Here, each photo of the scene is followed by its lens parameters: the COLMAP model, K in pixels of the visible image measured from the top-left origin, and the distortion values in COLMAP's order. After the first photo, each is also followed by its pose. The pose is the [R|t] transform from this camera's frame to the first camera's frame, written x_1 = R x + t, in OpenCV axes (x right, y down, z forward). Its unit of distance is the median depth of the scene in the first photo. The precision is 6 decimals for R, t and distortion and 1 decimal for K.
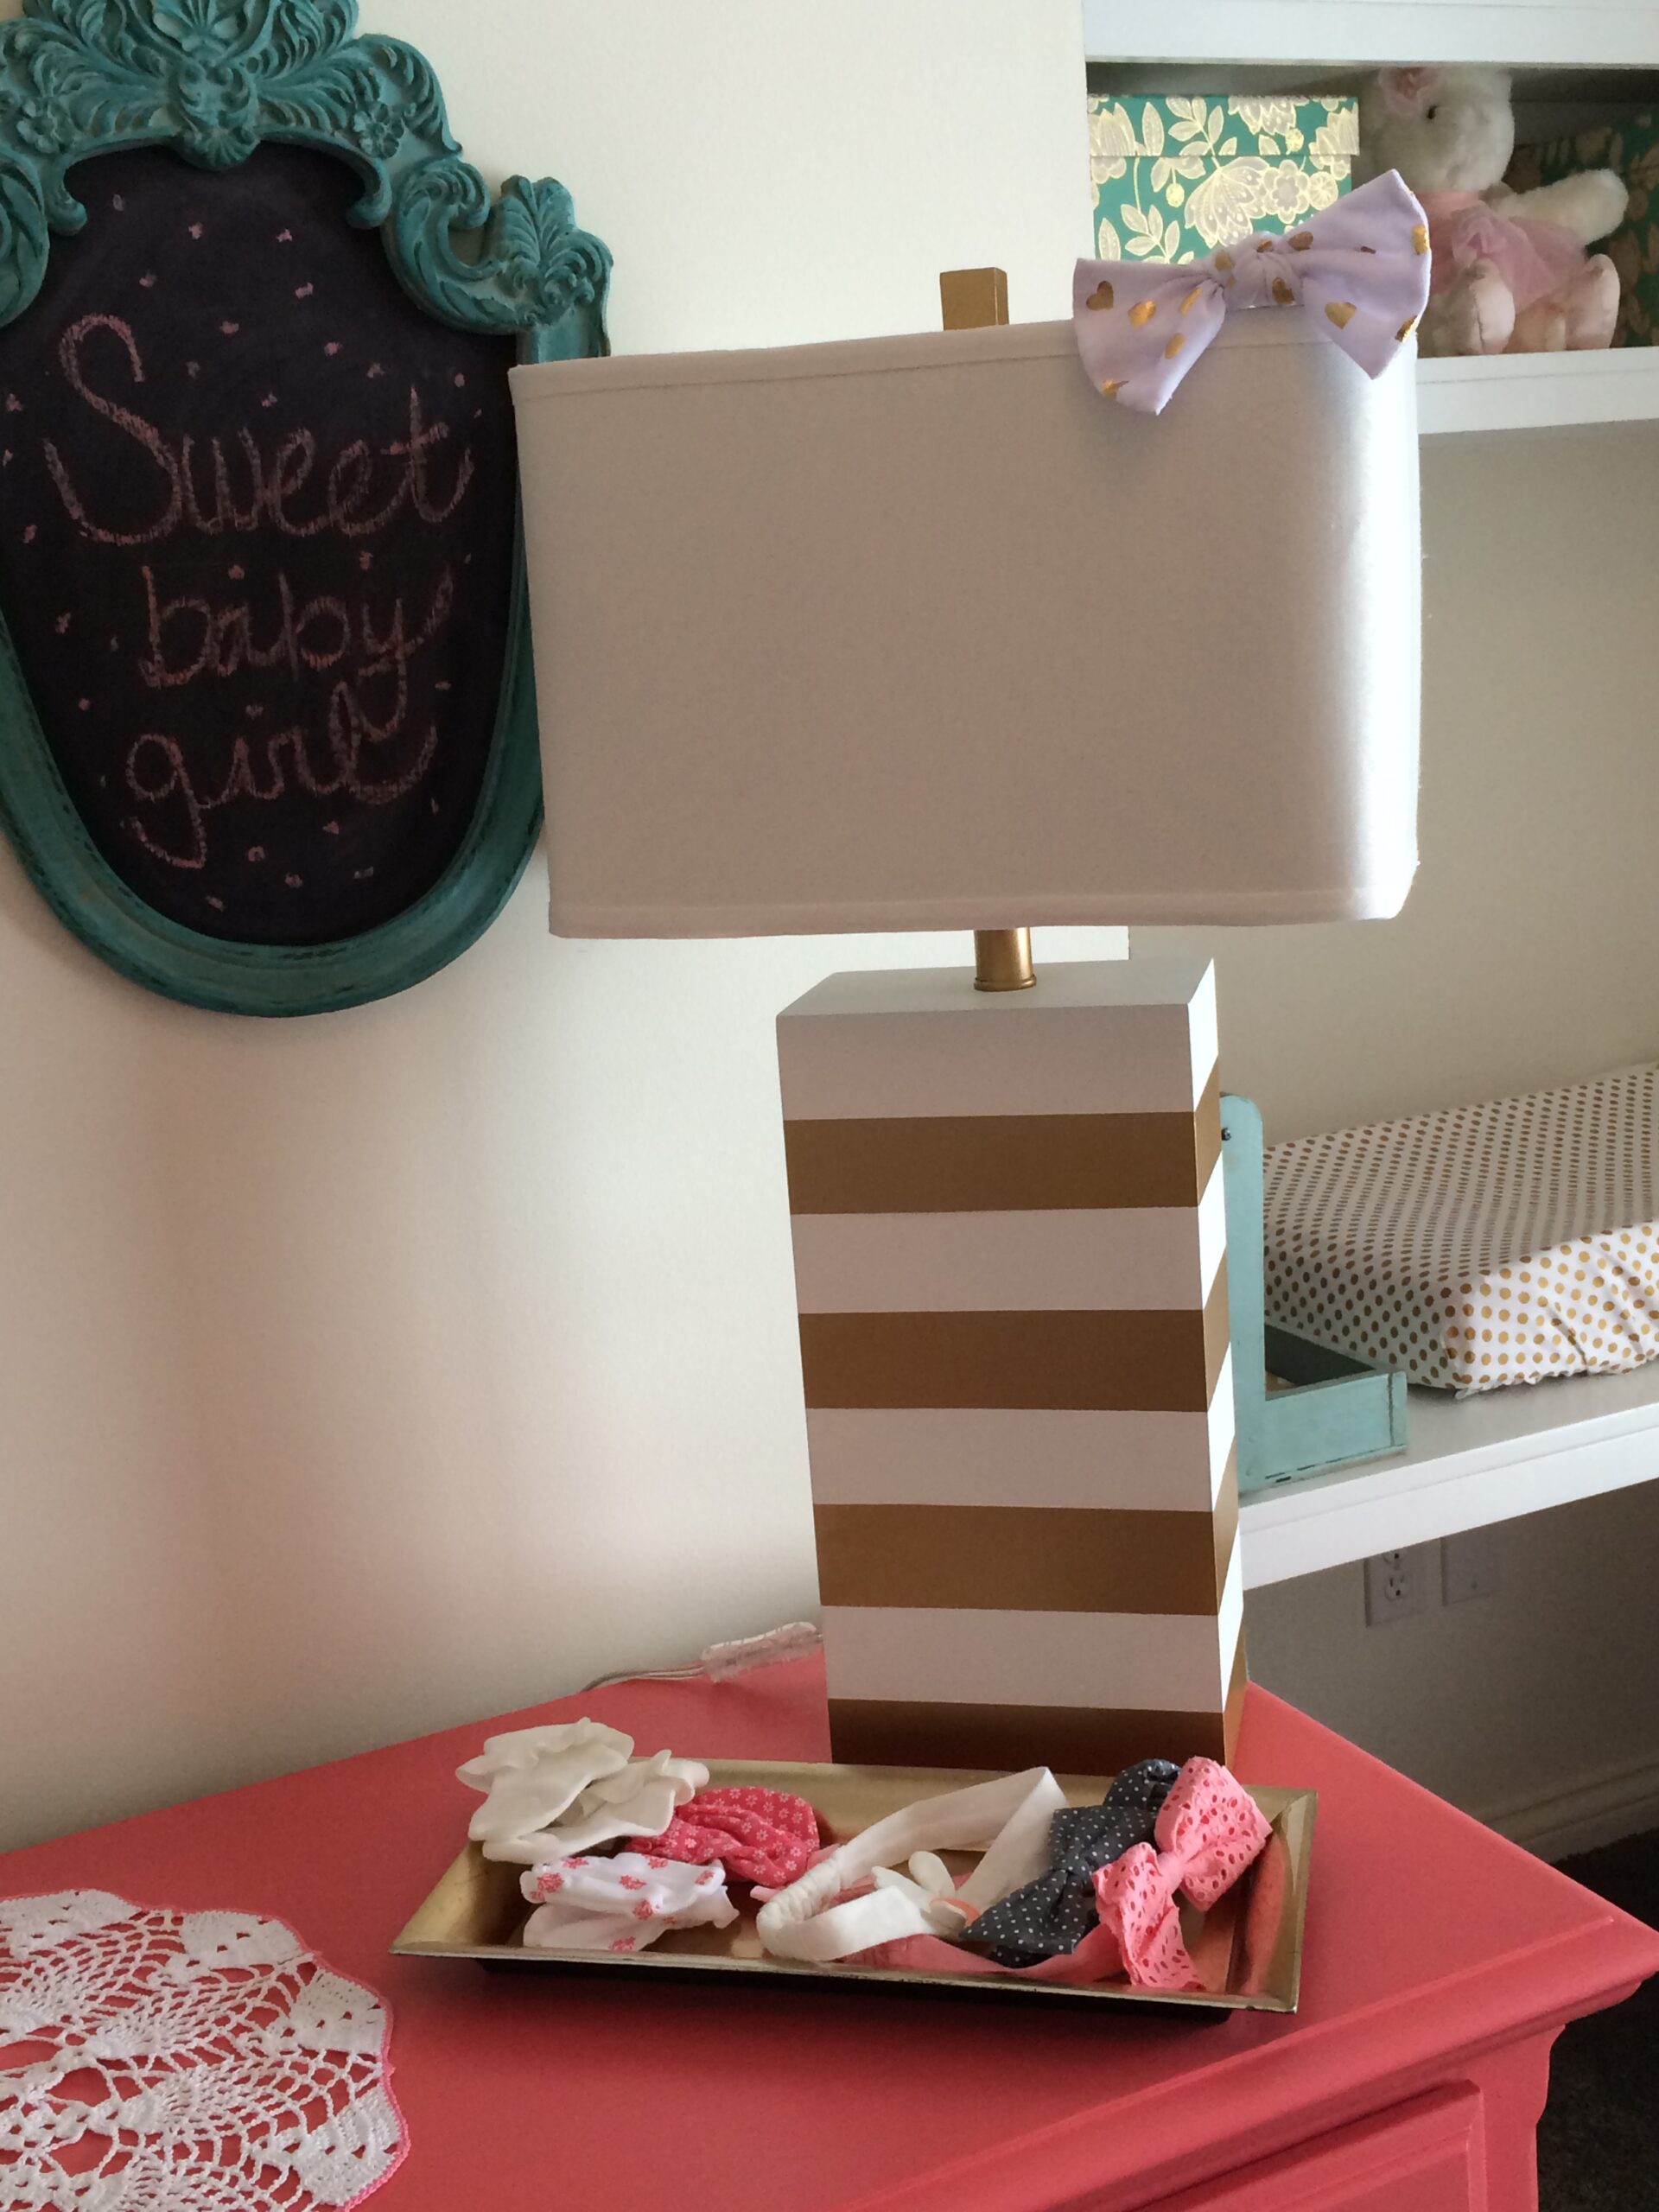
lens RADIAL K [[2532.2, 0, 832.0], [0, 2532.2, 1098.0], [0, 0, 1]] dist [0.044442, 0.000000]
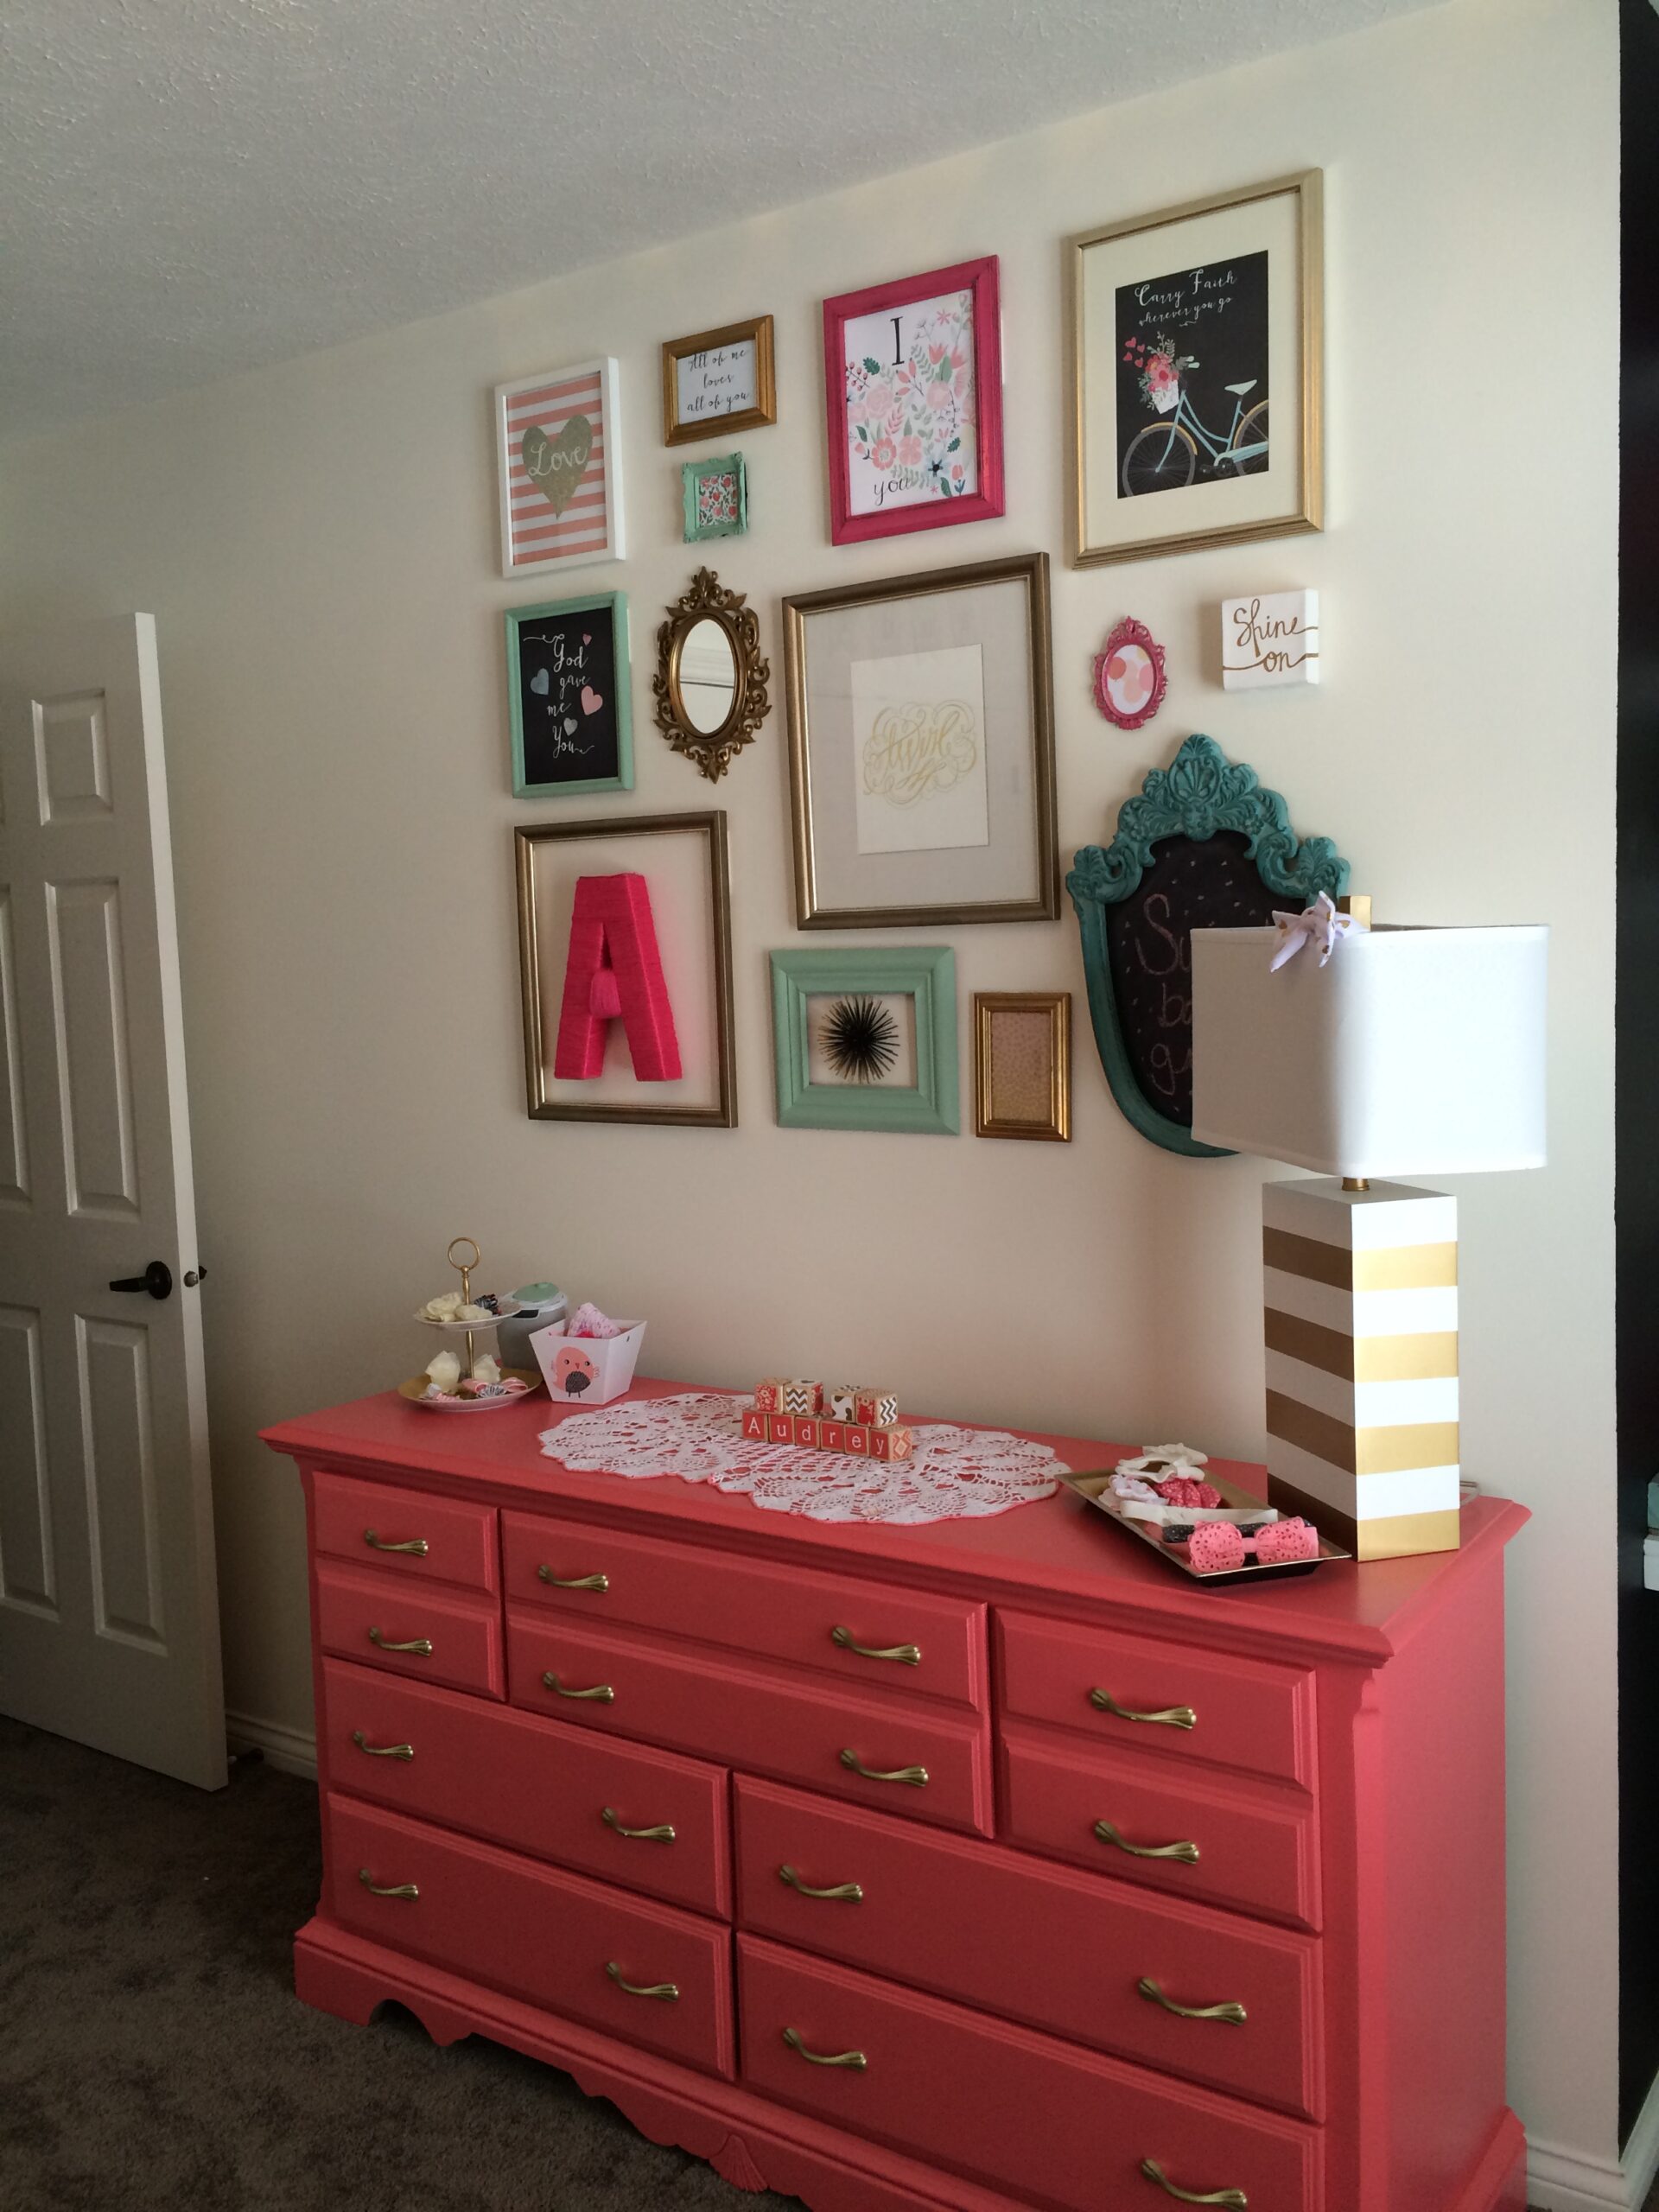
lens RADIAL K [[1887.7, 0, 837.4], [0, 1887.7, 1098.4], [0, 0, 1]] dist [0.082180, -0.109779]
pose [[0.486016, 0.133120, -0.863752, 1.280219], [-0.180412, 0.982326, 0.049881, -0.122918], [0.855126, 0.131588, 0.501442, -0.281209]]
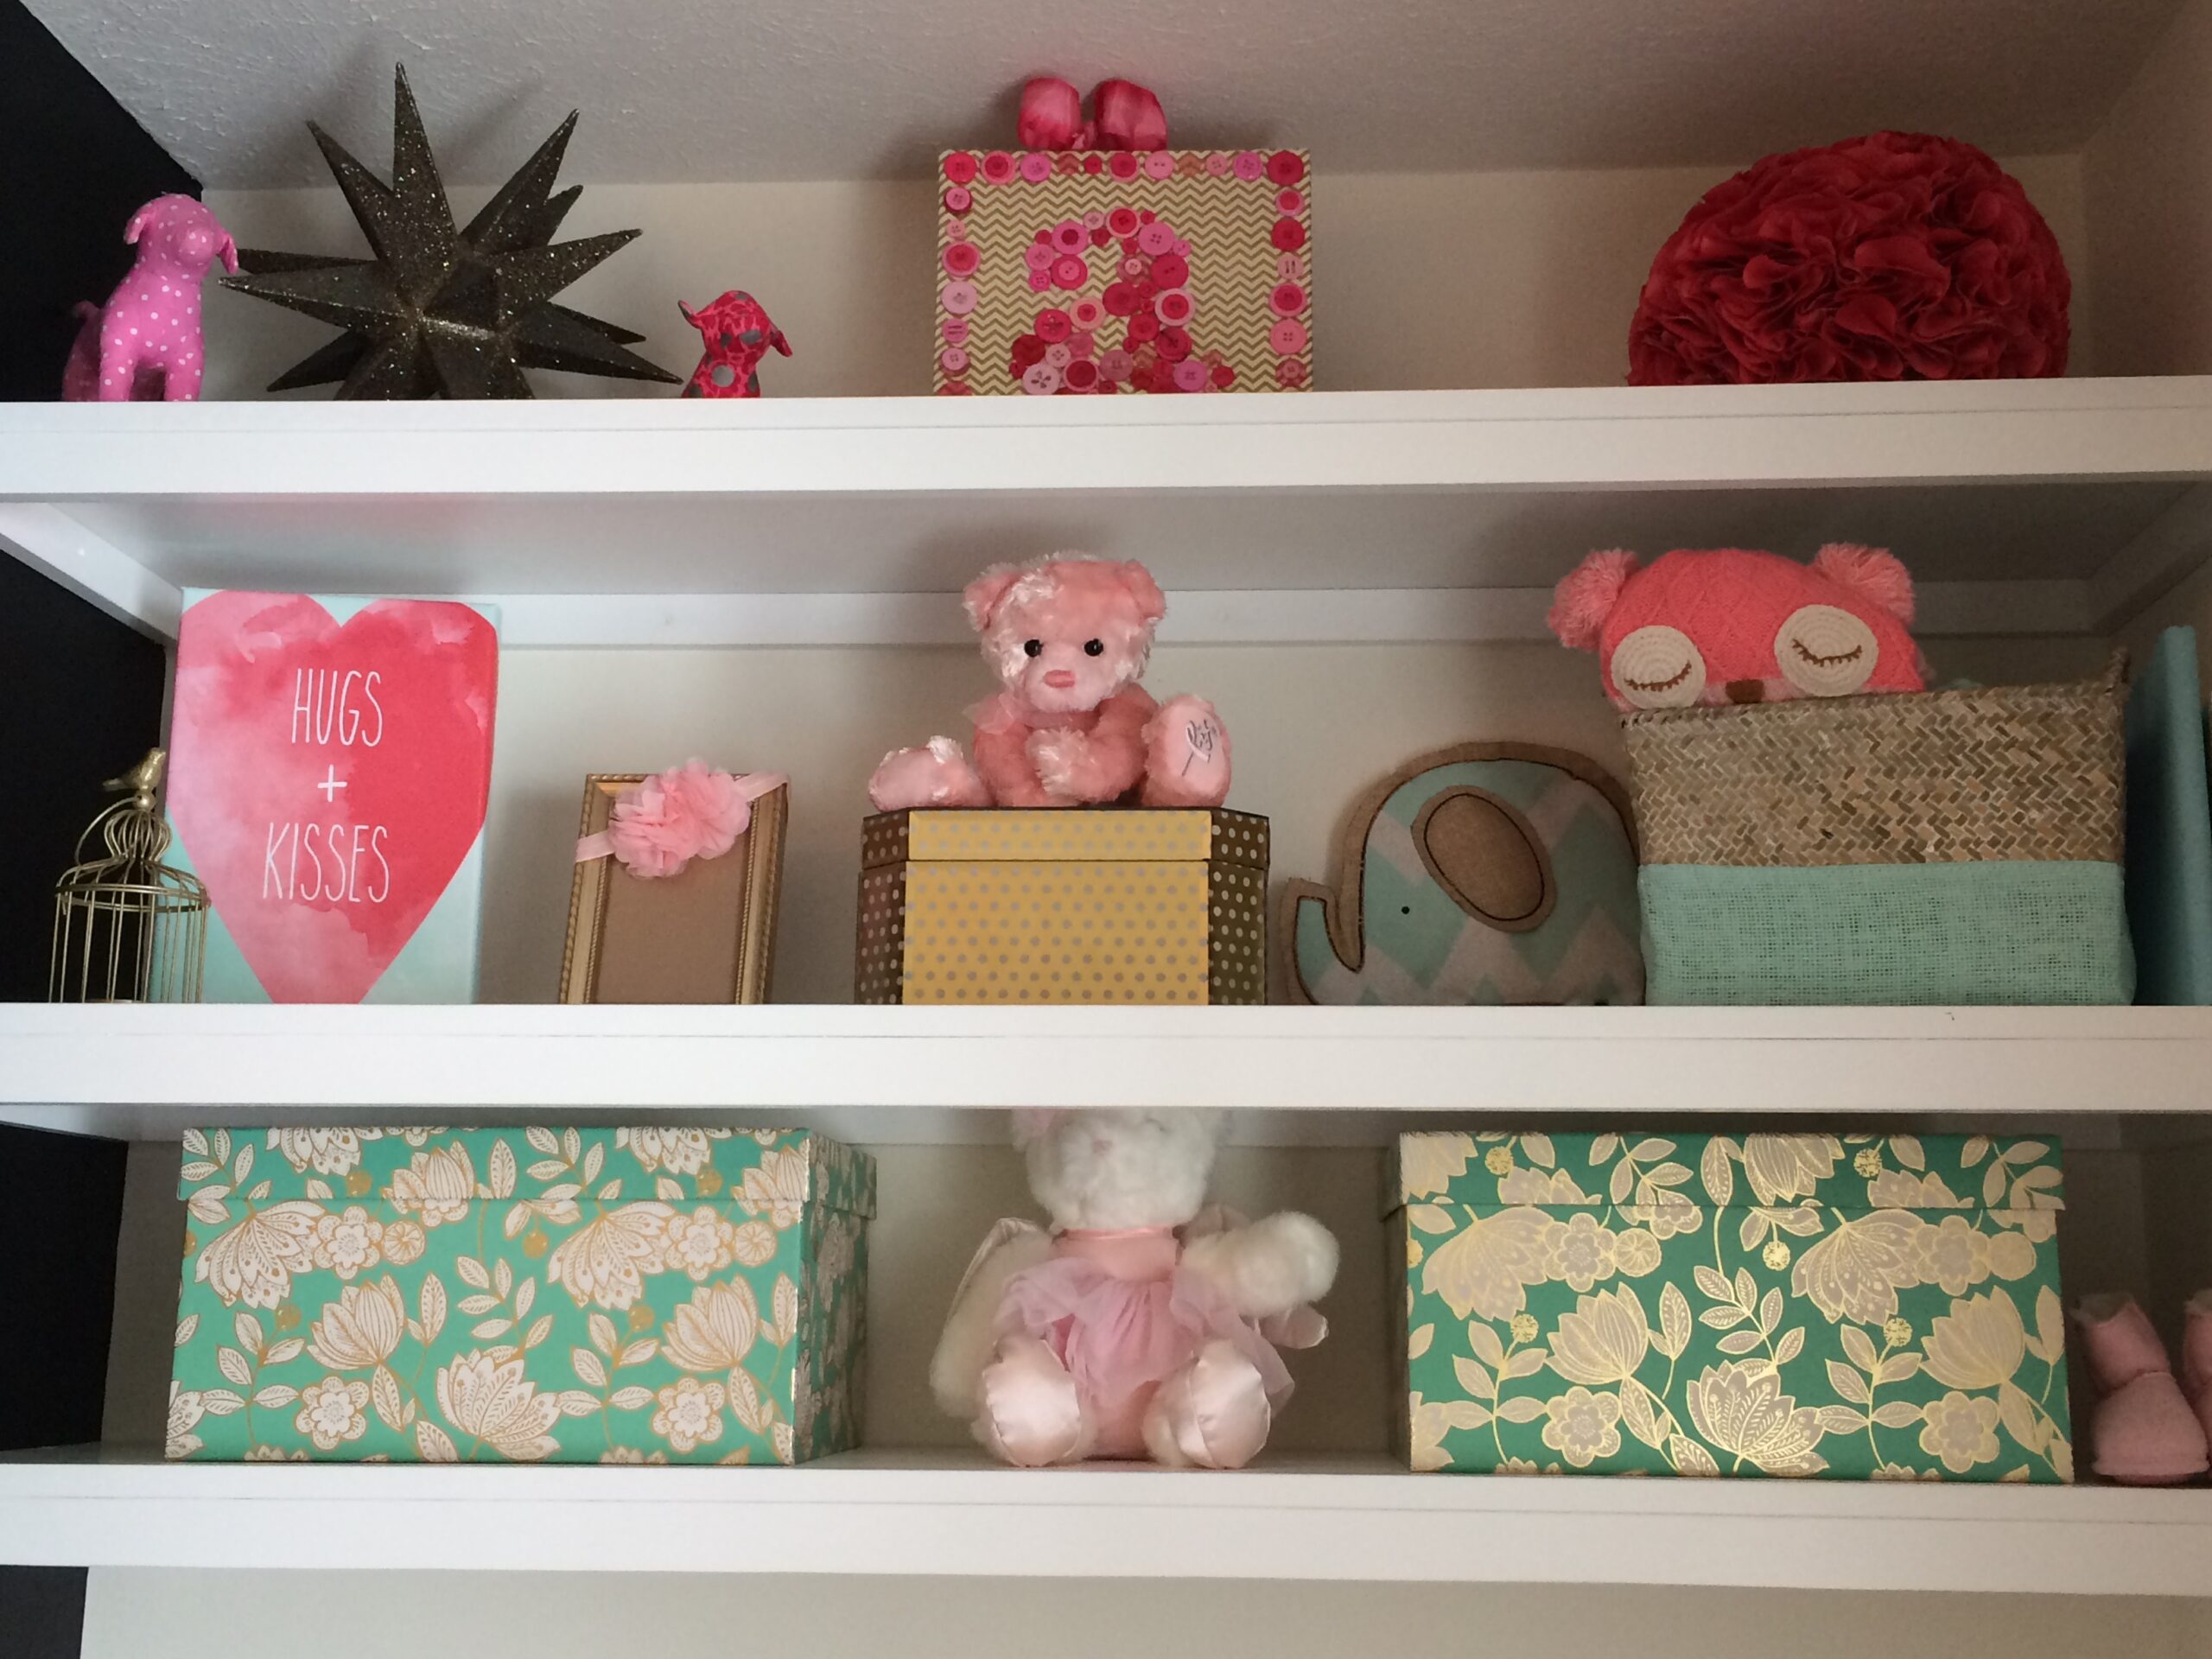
lens RADIAL K [[2532.2, 0, 1112.6], [0, 2532.2, 826.4], [0, 0, 1]] dist [0.044442, 0.000000]
pose [[0.872862, -0.014129, -0.487762, 1.100869], [-0.168714, 0.929196, -0.328833, -0.393971], [0.457872, 0.369318, 0.808676, 0.627483]]
